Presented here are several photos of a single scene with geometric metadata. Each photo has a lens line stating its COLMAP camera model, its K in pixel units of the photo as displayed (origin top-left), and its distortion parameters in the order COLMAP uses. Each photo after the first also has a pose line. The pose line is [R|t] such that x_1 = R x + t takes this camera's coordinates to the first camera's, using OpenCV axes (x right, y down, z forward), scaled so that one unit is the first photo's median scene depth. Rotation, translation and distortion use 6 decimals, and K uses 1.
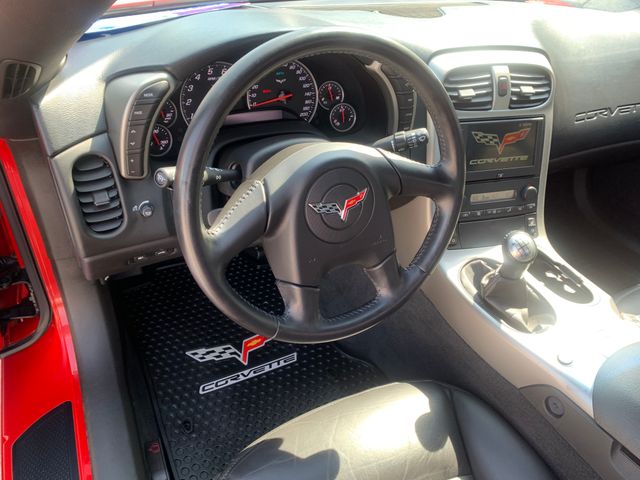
lens RADIAL K [[490.6, 0, 332.5], [0, 490.6, 234.7], [0, 0, 1]] dist [0.032776, -0.031872]
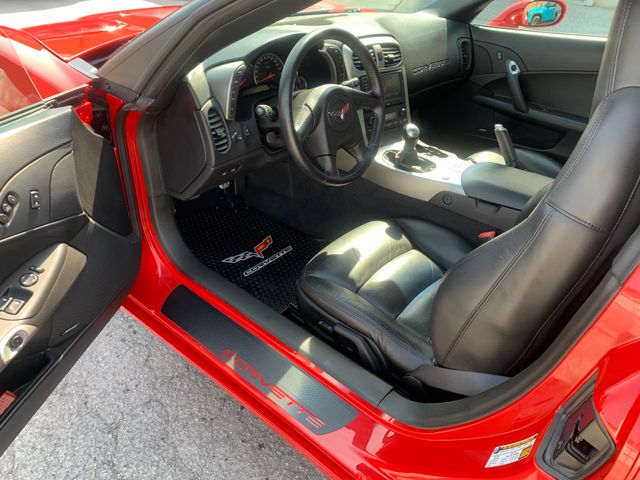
lens RADIAL K [[490.6, 0, 318.7], [0, 490.6, 237.1], [0, 0, 1]] dist [0.032776, -0.031872]
pose [[0.927494, -0.231667, 0.293403, -0.574375], [0.242893, 0.970051, -0.001883, 0.313154], [-0.284180, 0.073012, 0.955987, -0.666569]]
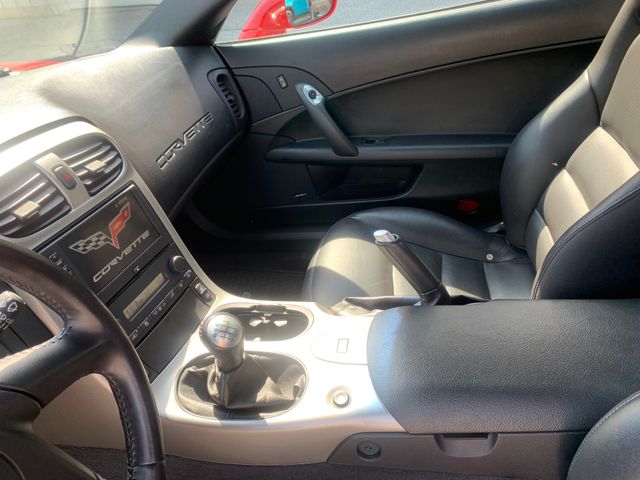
lens RADIAL K [[490.6, 0, 318.1], [0, 490.6, 236.4], [0, 0, 1]] dist [0.032776, -0.031872]
pose [[0.578883, -0.545639, 0.605948, 0.063718], [0.597083, 0.789740, 0.140725, -0.104384], [-0.555326, 0.280338, 0.782959, 0.222030]]
